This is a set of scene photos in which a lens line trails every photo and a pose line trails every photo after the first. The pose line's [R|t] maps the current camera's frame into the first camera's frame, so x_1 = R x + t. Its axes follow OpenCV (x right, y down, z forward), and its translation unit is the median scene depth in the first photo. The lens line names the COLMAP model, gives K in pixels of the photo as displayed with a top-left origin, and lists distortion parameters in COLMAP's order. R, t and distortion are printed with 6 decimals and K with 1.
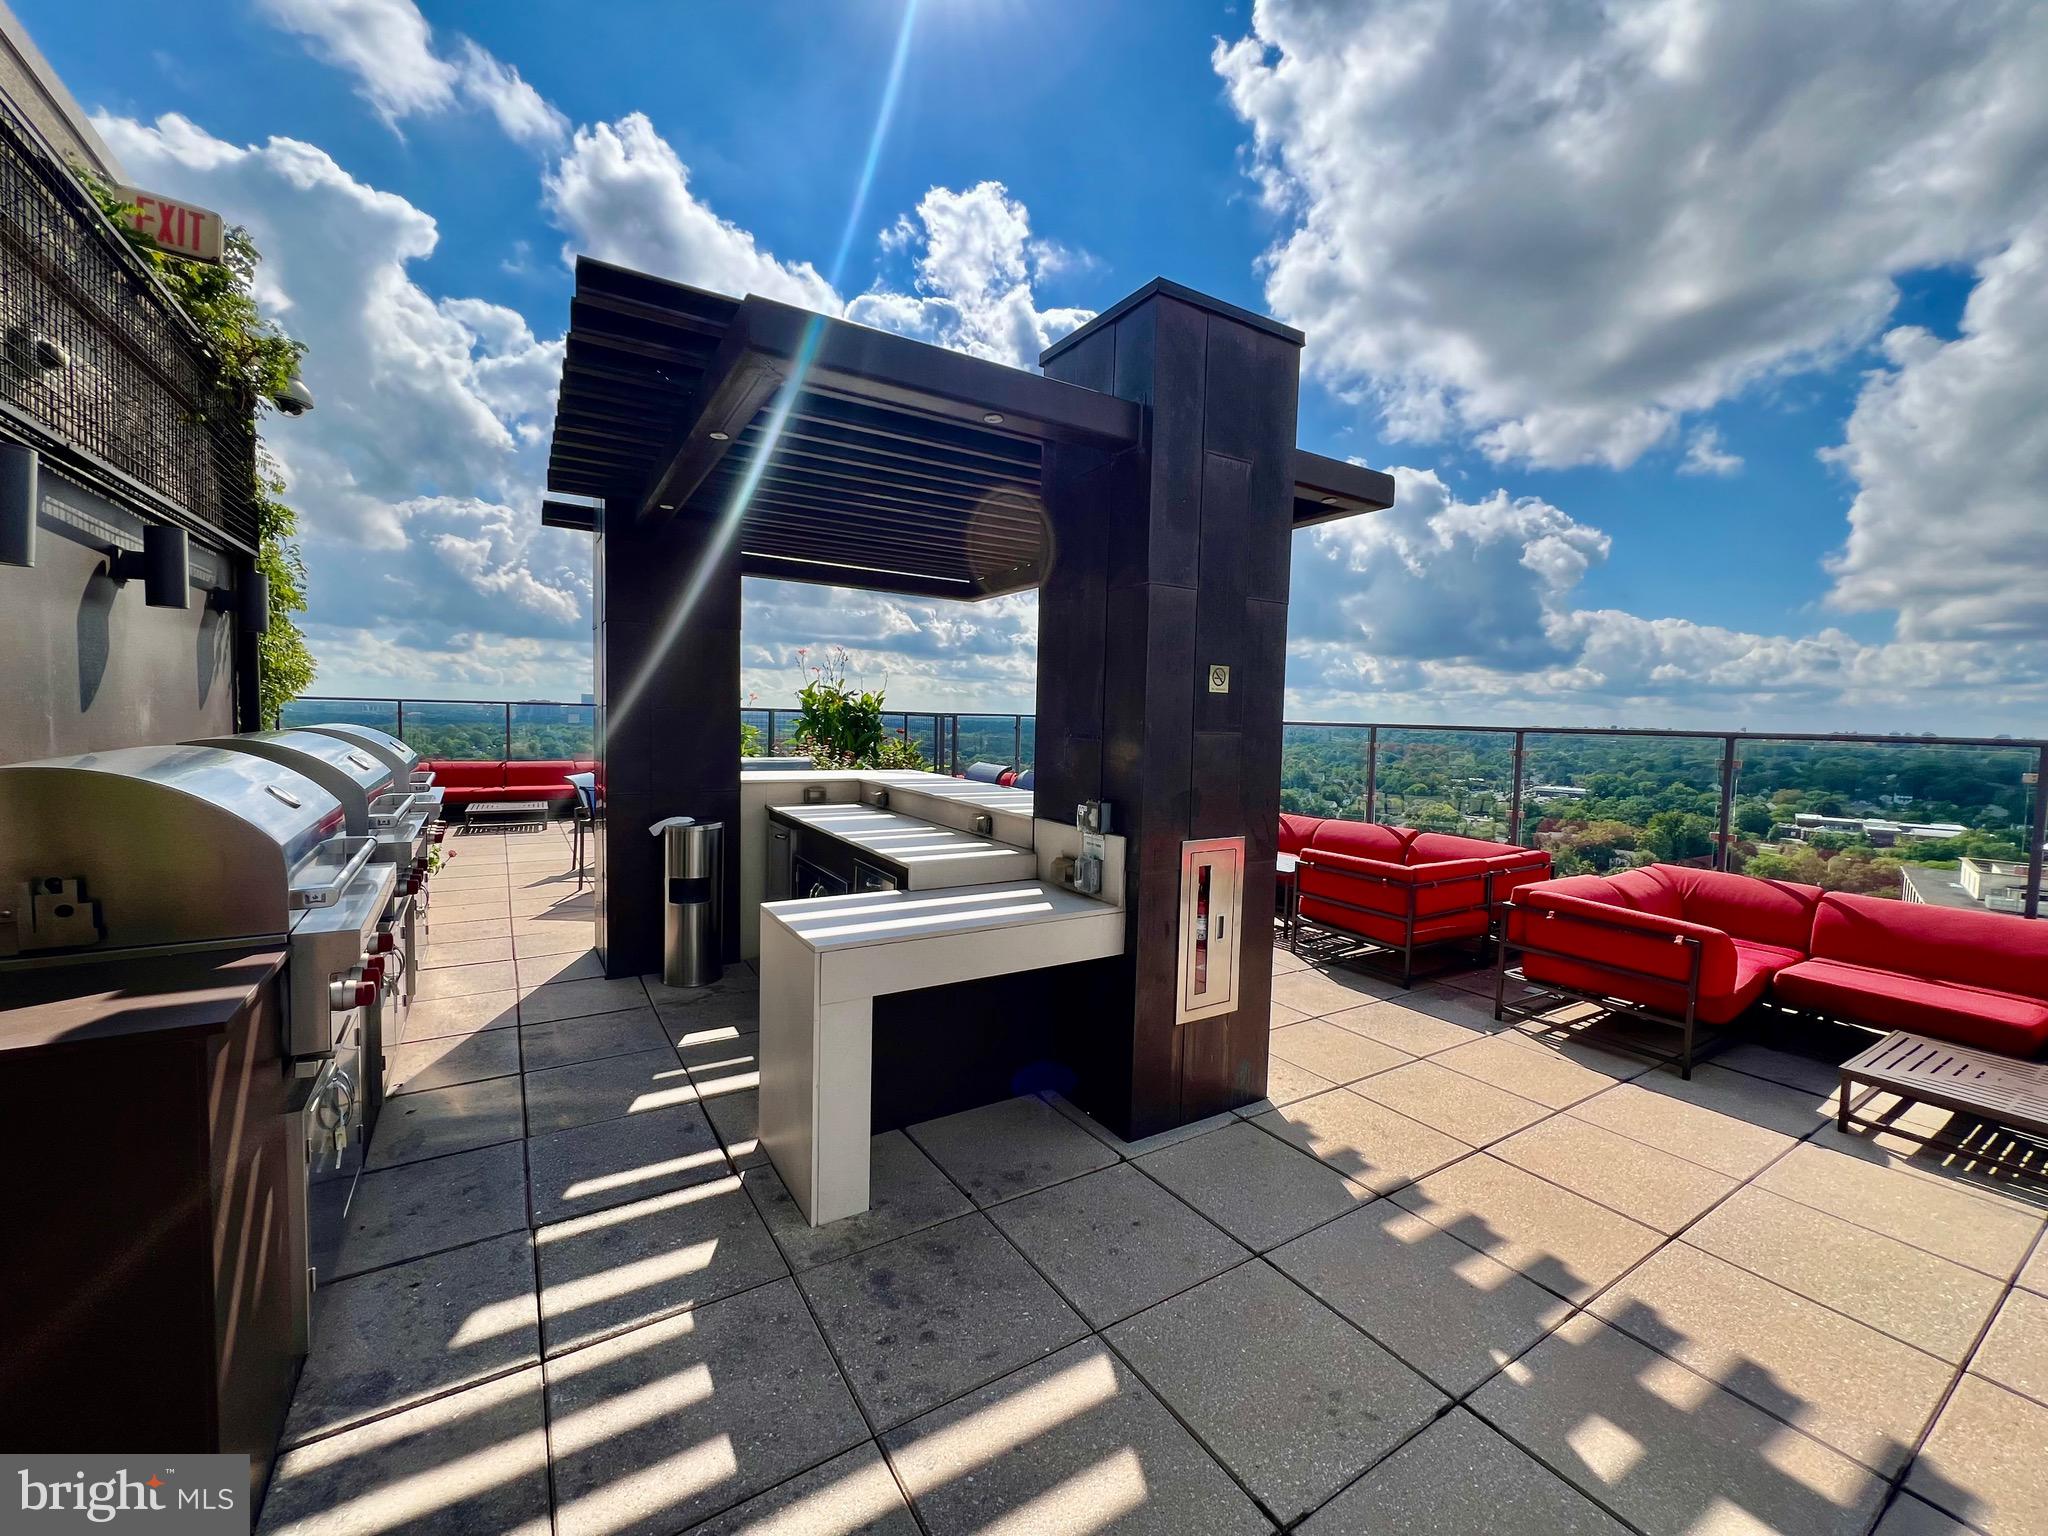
lens RADIAL K [[824.1, 0, 1026.2], [0, 824.1, 768.2], [0, 0, 1]] dist [0.001029, -0.000248]
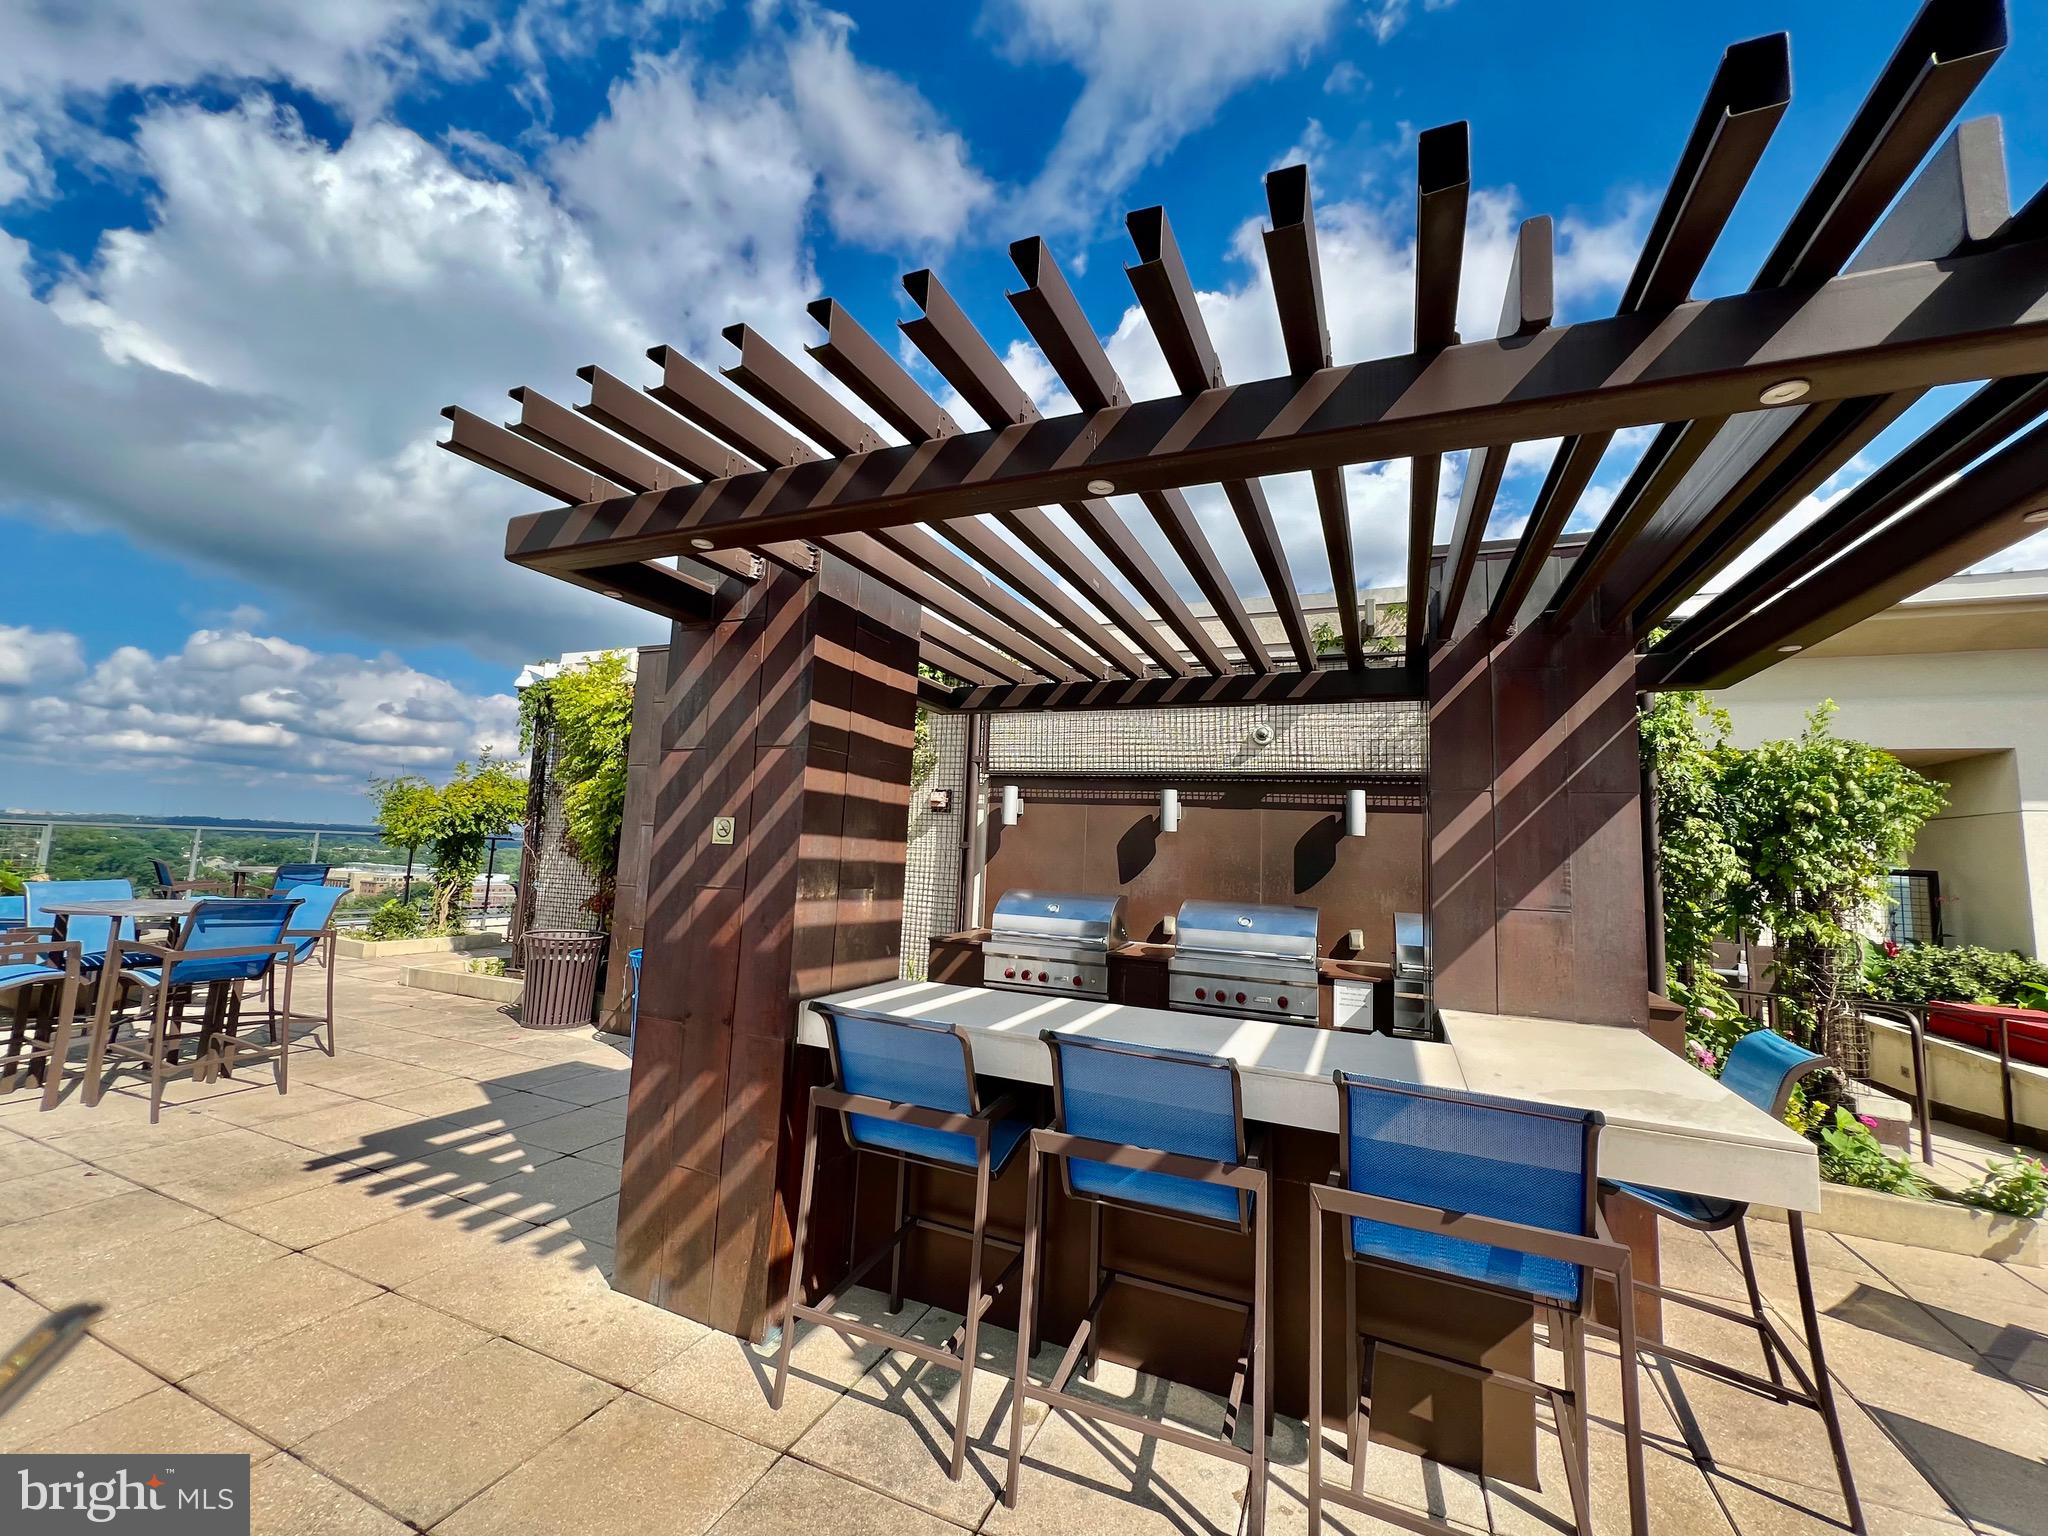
lens RADIAL K [[824.1, 0, 1024.0], [0, 824.1, 760.6], [0, 0, 1]] dist [0.001029, -0.000248]
pose [[-0.826214, -0.112225, -0.552065, 0.676695], [-0.085092, 0.993574, -0.074628, -0.190105], [0.556892, -0.014682, -0.830455, 2.817943]]
